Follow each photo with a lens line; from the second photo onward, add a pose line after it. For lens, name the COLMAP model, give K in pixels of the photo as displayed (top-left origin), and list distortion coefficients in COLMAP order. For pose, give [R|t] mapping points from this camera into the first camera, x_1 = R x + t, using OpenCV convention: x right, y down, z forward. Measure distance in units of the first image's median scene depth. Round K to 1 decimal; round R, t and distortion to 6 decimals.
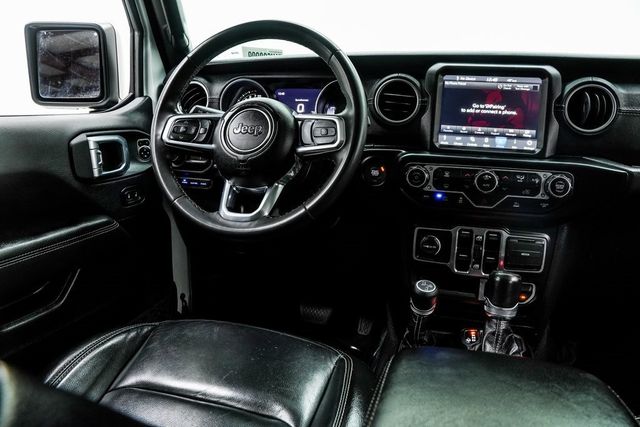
lens RADIAL K [[467.9, 0, 315.4], [0, 467.9, 209.4], [0, 0, 1]] dist [-0.121171, 0.065908]
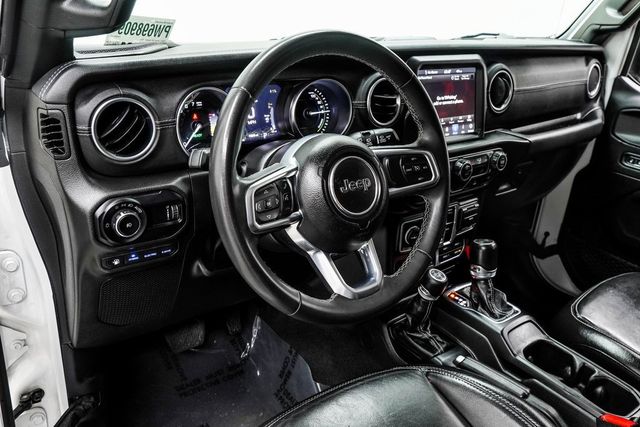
lens RADIAL K [[553.2, 0, 321.2], [0, 553.2, 208.6], [0, 0, 1]] dist [-0.031462, 0.000216]
pose [[0.588701, -0.301853, 0.749877, -0.840290], [0.121231, 0.950140, 0.287292, -0.385412], [-0.799208, -0.078221, 0.595943, 0.447362]]
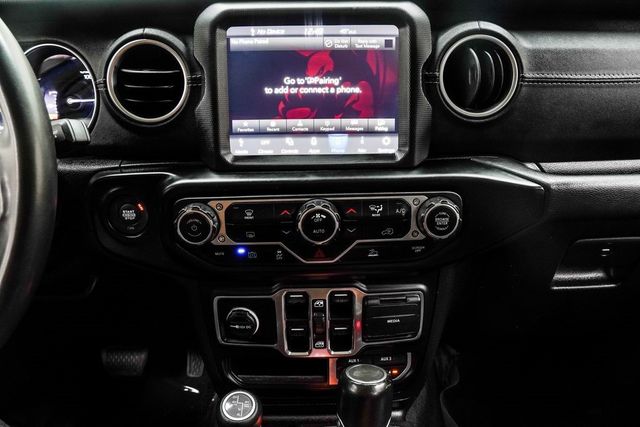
lens RADIAL K [[467.9, 0, 312.6], [0, 467.9, 201.4], [0, 0, 1]] dist [-0.121171, 0.065908]
pose [[0.952474, -0.140936, 0.270057, 0.205758], [0.104283, 0.983827, 0.145635, -0.162957], [-0.286214, -0.110551, 0.951767, 0.445372]]
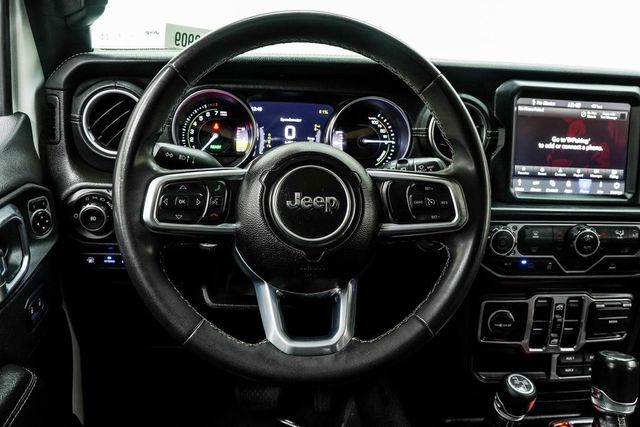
lens RADIAL K [[573.8, 0, 312.4], [0, 573.8, 207.8], [0, 0, 1]] dist [-0.030617, 0.055850]
pose [[0.909662, -0.081215, 0.407333, -0.423314], [0.057543, 0.995882, 0.070055, -0.204442], [-0.411345, -0.040288, 0.910589, 0.295284]]
